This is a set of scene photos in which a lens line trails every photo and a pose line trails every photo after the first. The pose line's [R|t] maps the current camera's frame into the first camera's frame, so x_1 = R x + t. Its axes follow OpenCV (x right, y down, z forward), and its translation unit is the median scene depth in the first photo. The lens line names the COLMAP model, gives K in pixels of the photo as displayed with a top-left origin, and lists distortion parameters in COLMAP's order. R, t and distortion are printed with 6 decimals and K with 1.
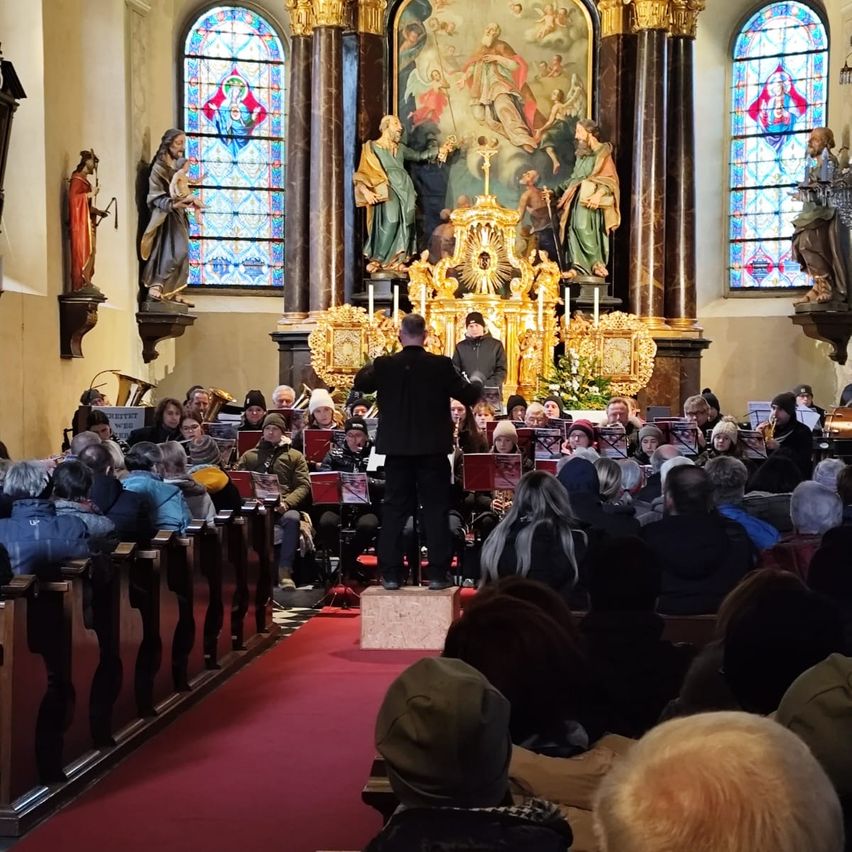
lens RADIAL K [[1908.0, 0, 425.8], [0, 1908.0, 426.7], [0, 0, 1]] dist [0.127916, 0.000000]
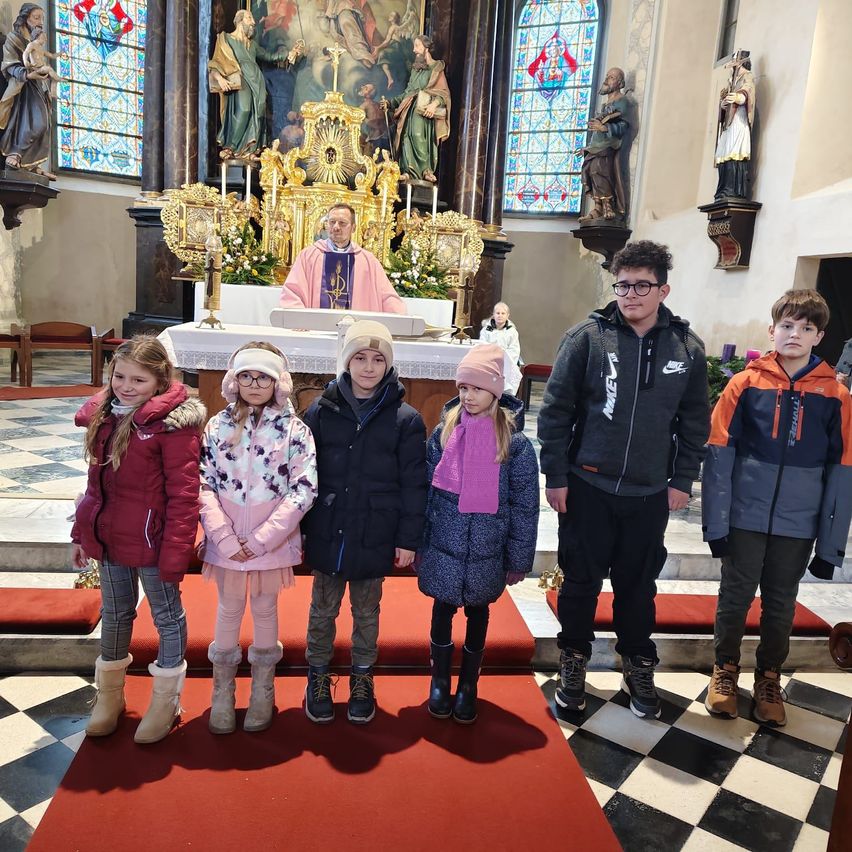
lens RADIAL K [[773.1, 0, 427.1], [0, 773.1, 423.6], [0, 0, 1]] dist [0.032457, 0.000000]
pose [[0.972903, 0.019991, 0.230346, -0.014828], [-0.055143, 0.987569, 0.147196, -0.002792], [-0.224540, -0.155910, 0.961912, 0.510435]]
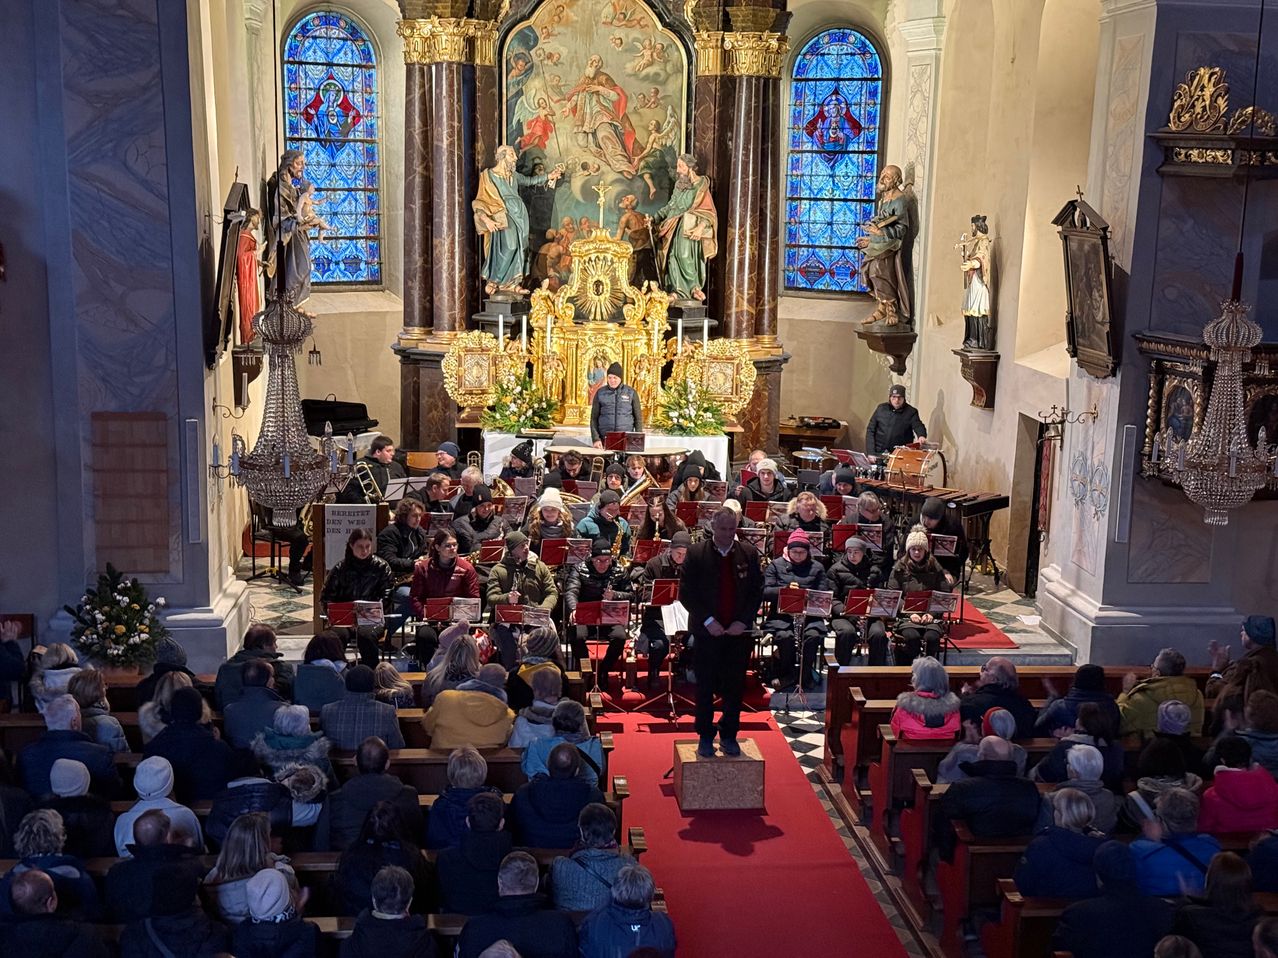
lens RADIAL K [[1672.2, 0, 614.4], [0, 1672.2, 467.0], [0, 0, 1]] dist [0.177503, 0.000000]
pose [[0.982364, -0.021633, 0.185721, -0.135985], [-0.006078, 0.989065, 0.147355, -0.122221], [-0.186877, -0.145885, 0.971491, 0.045416]]
